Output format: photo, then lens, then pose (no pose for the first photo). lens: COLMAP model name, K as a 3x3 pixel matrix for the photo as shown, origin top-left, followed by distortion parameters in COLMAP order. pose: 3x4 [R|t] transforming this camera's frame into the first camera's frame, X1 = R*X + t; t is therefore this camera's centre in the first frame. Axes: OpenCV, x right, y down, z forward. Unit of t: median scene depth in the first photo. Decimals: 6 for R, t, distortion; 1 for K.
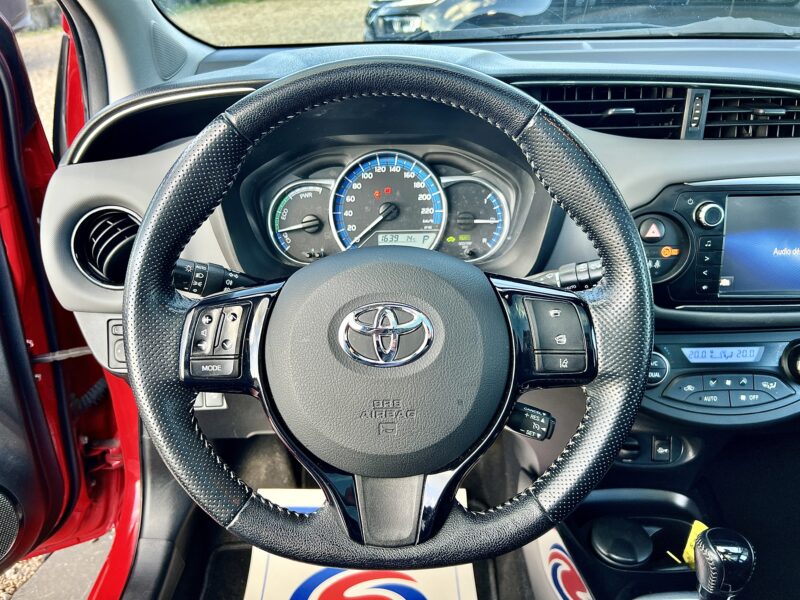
lens RADIAL K [[617.7, 0, 398.4], [0, 617.7, 304.4], [0, 0, 1]] dist [0.036530, -0.028337]
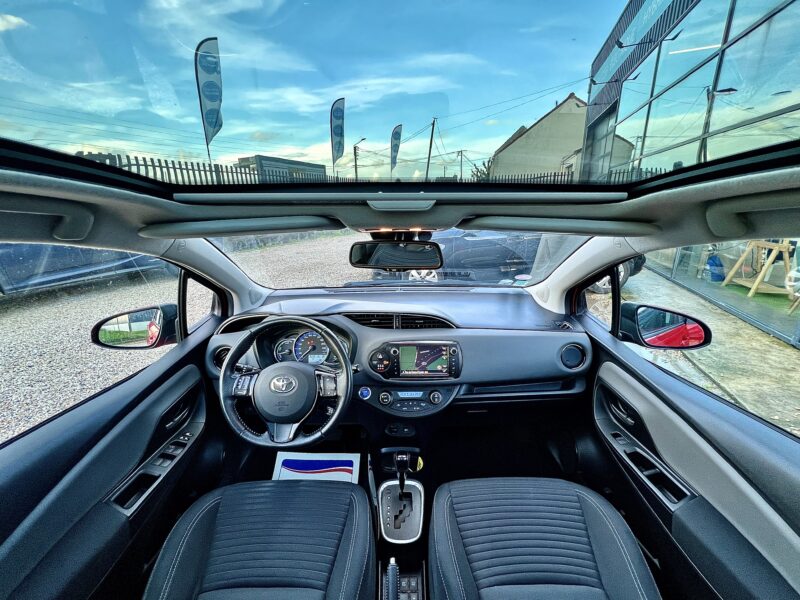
lens RADIAL K [[321.3, 0, 399.4], [0, 321.3, 298.1], [0, 0, 1]] dist [-0.012733, -0.000010]
pose [[0.999922, 0.007386, -0.010096, 0.483888], [-0.009659, 0.968741, -0.247886, 0.009857], [0.007950, 0.247964, 0.968737, -0.739331]]
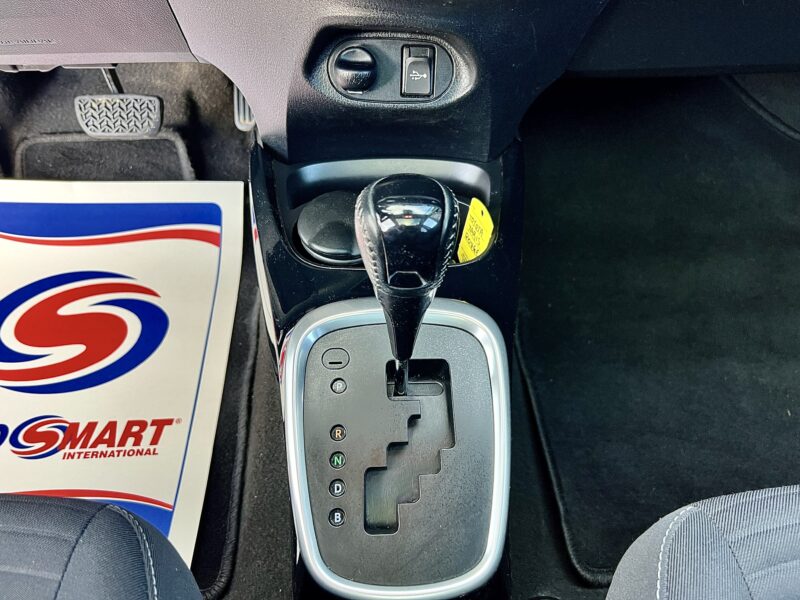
lens RADIAL K [[617.7, 0, 399.5], [0, 617.7, 296.6], [0, 0, 1]] dist [0.036530, -0.028337]
pose [[0.999171, 0.006170, 0.040233, 0.461210], [-0.020998, 0.924889, 0.379658, 0.247031], [-0.034868, -0.380188, 0.924252, 0.471116]]
